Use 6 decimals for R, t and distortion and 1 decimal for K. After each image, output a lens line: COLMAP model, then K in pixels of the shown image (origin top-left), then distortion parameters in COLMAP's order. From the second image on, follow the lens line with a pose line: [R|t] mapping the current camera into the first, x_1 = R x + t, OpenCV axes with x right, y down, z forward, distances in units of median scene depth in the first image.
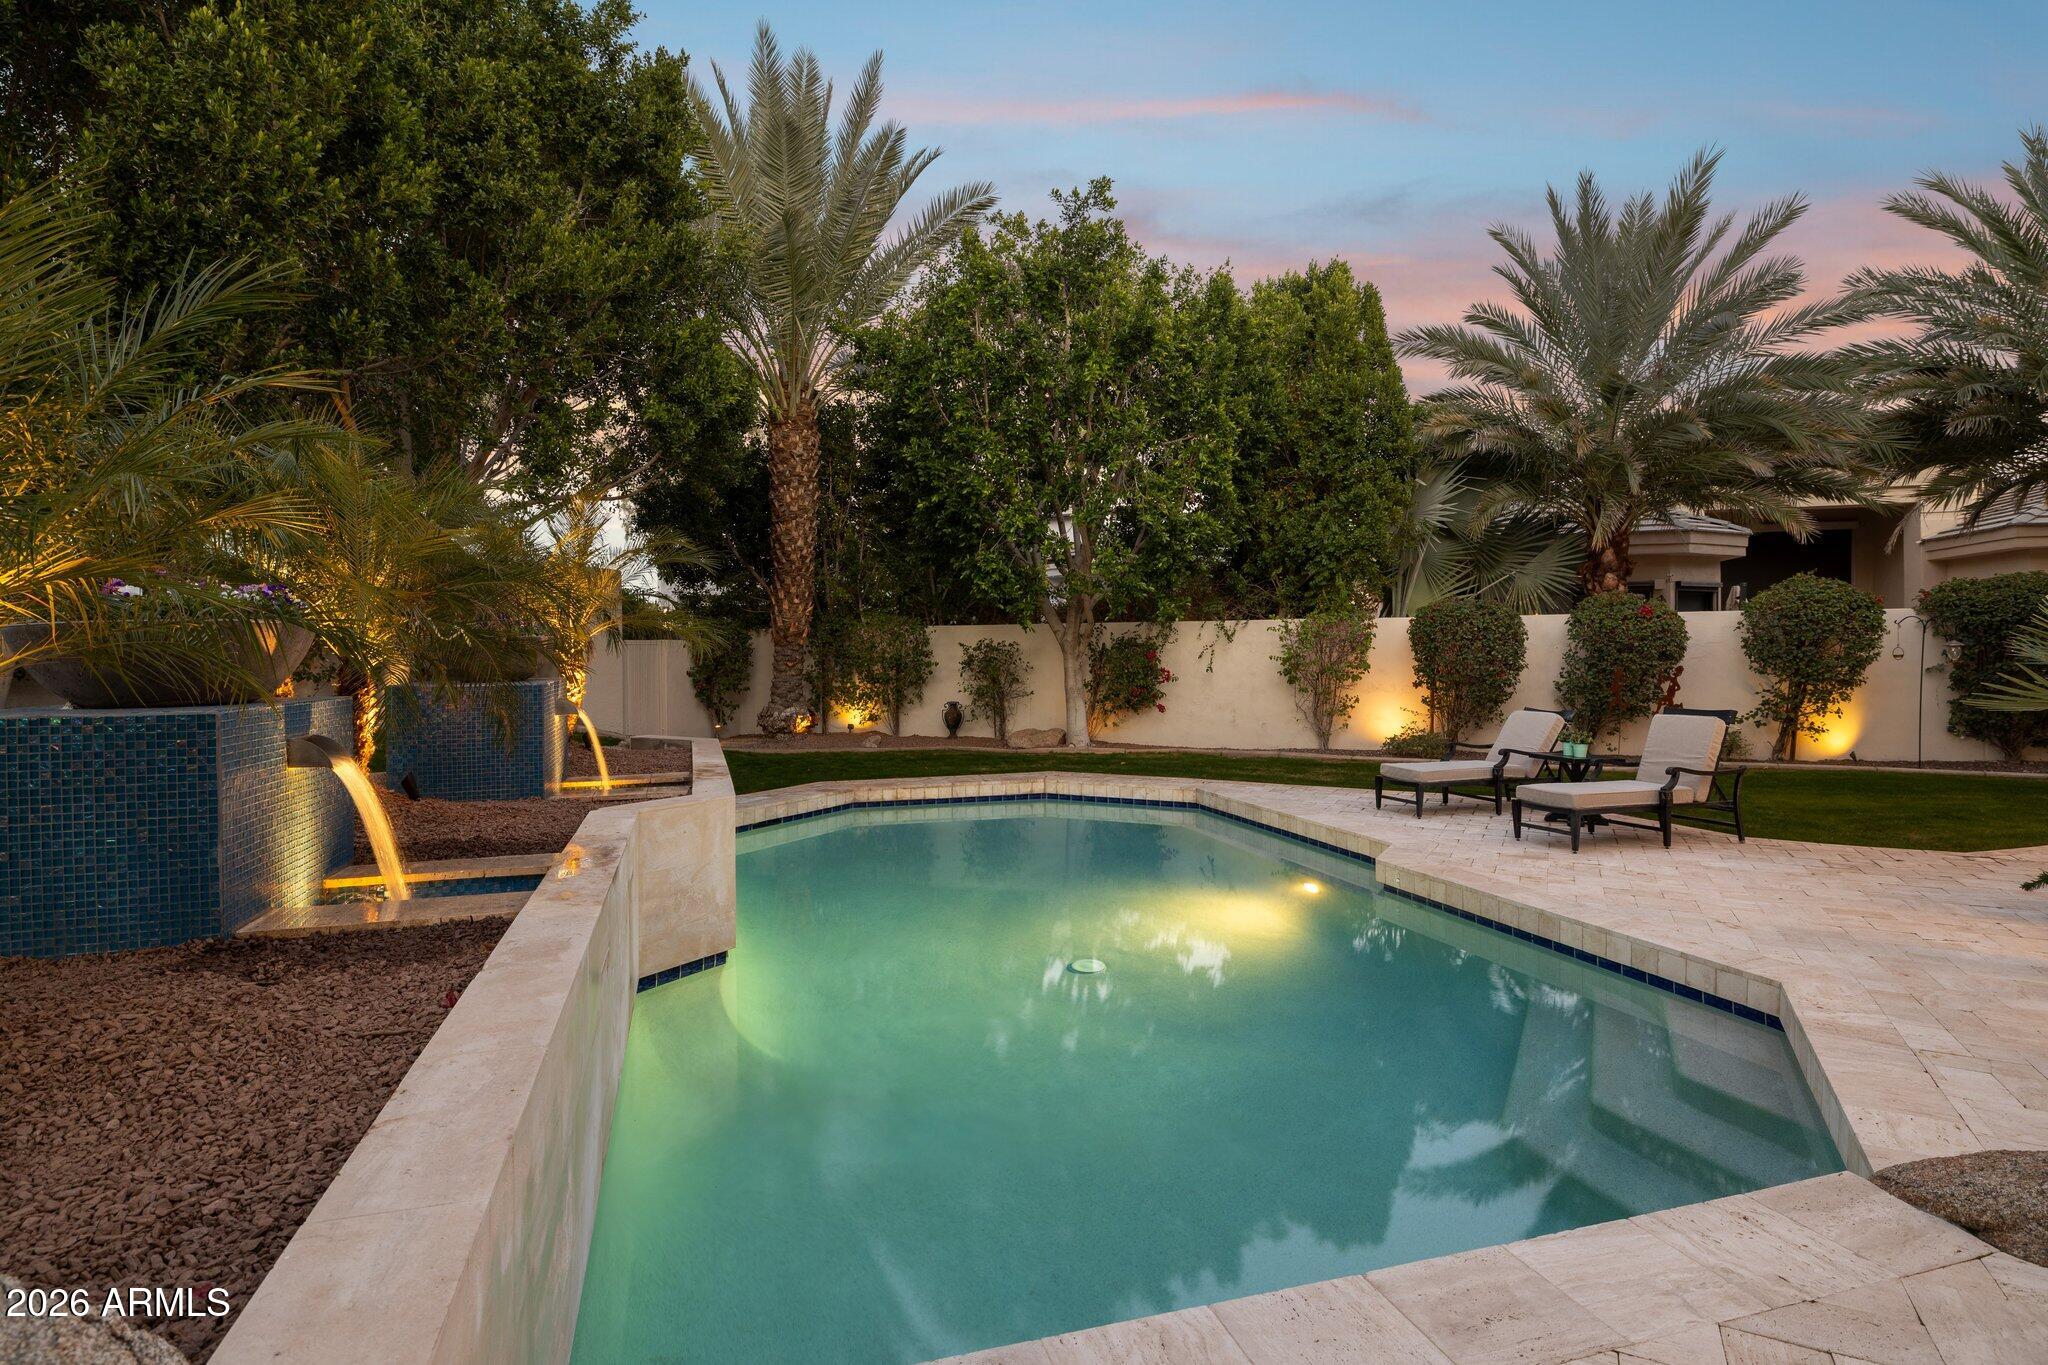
lens RADIAL K [[1056.9, 0, 1019.6], [0, 1056.9, 671.5], [0, 0, 1]] dist [-0.001427, -0.001097]
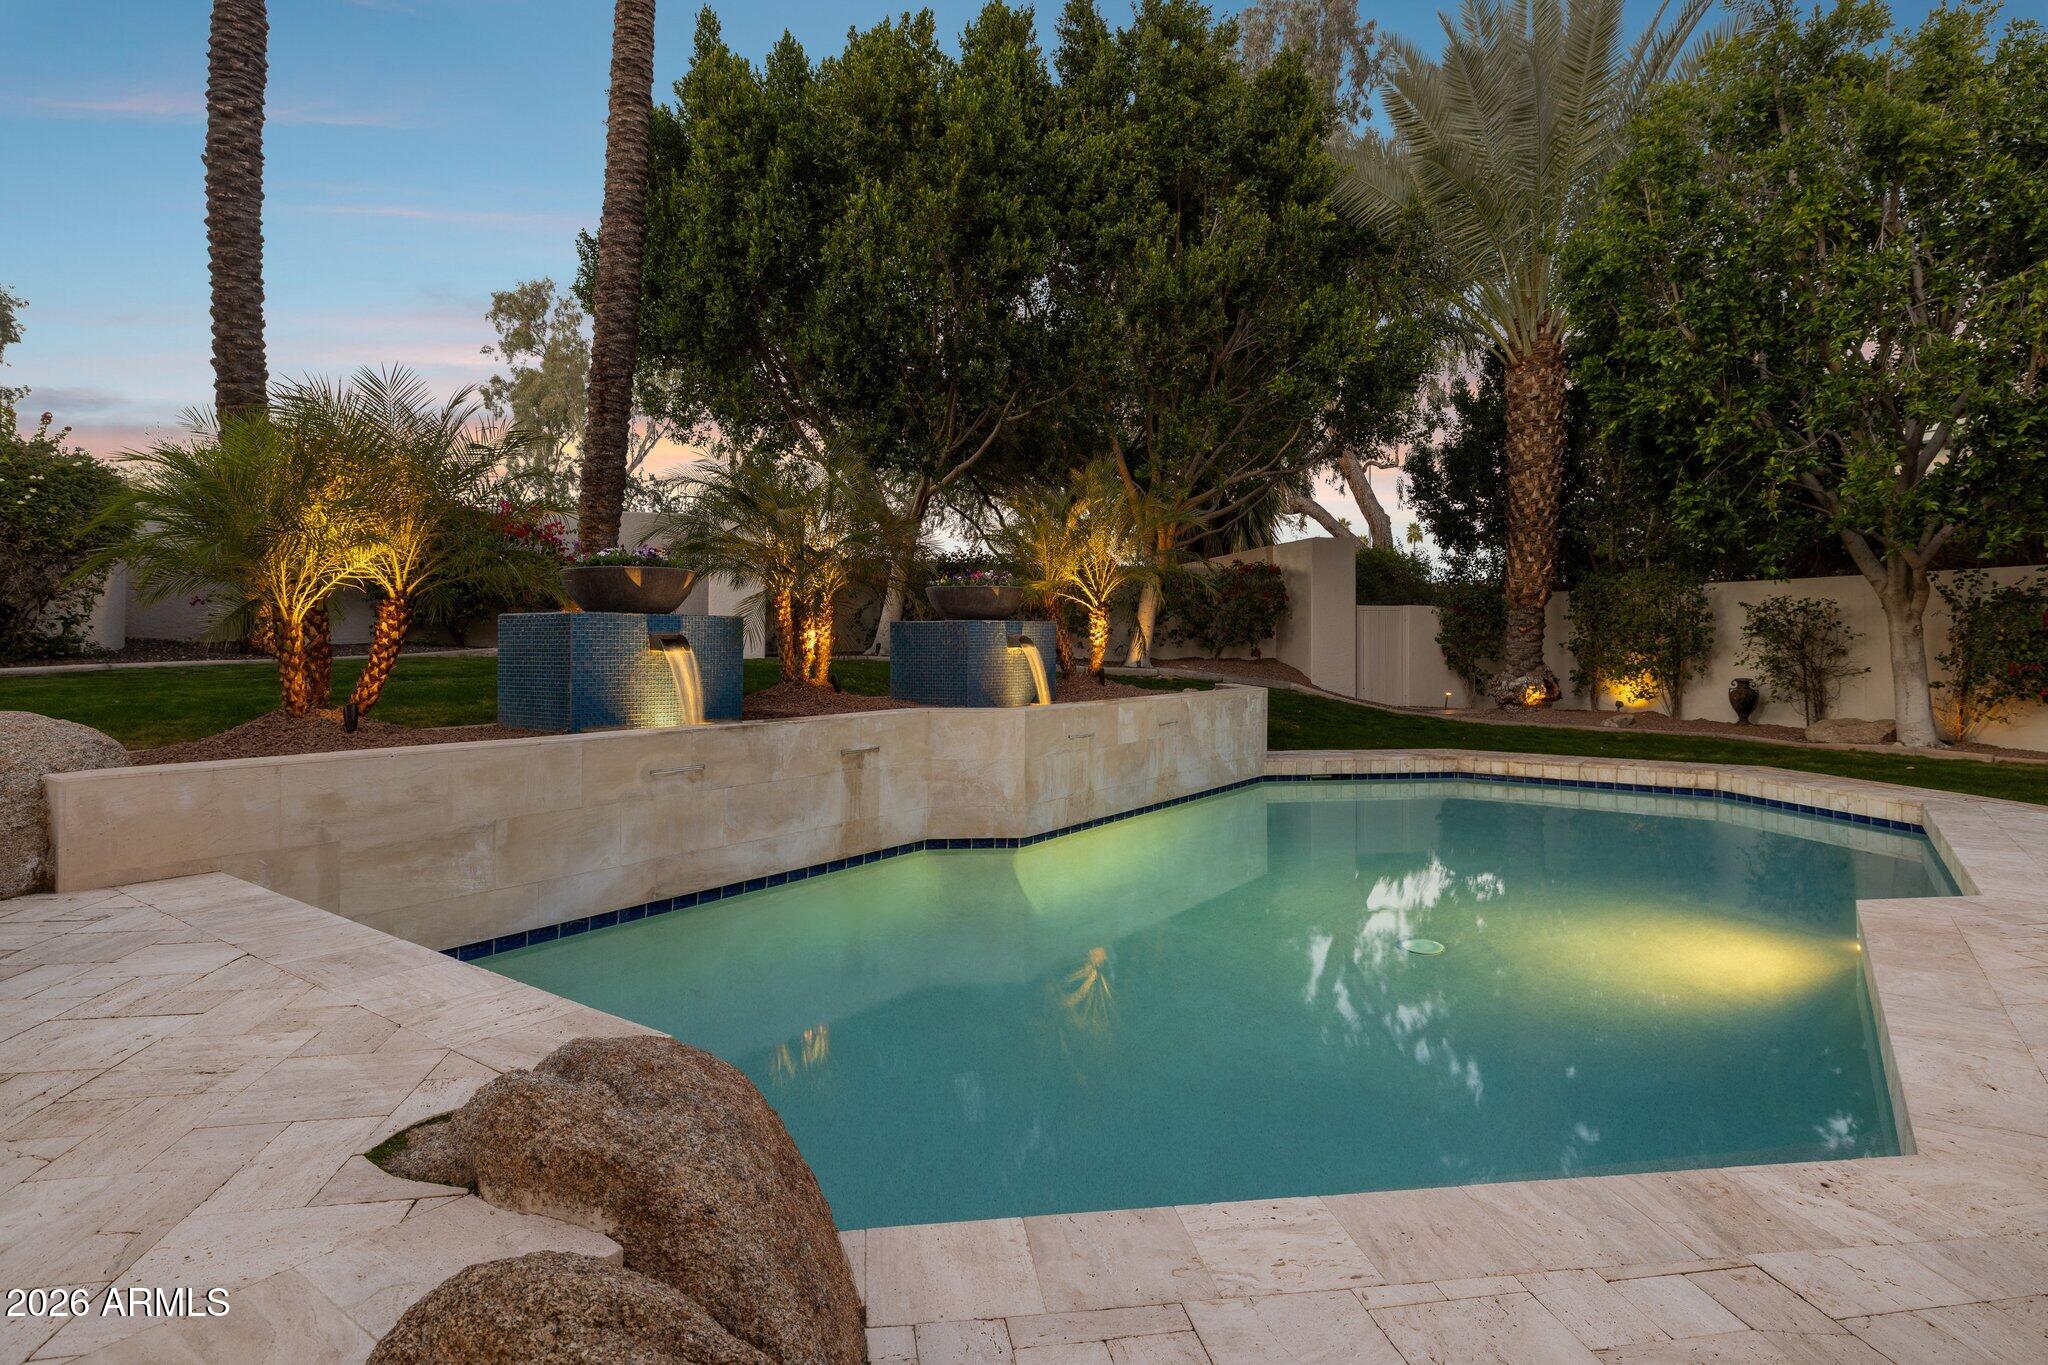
lens RADIAL K [[1056.9, 0, 992.0], [0, 1056.9, 643.0], [0, 0, 1]] dist [-0.001427, -0.001097]
pose [[0.594856, 0.011798, -0.803746, 0.243860], [-0.021121, 0.999776, -0.000956, 0.015645], [0.803555, 0.017545, 0.594972, 0.092685]]
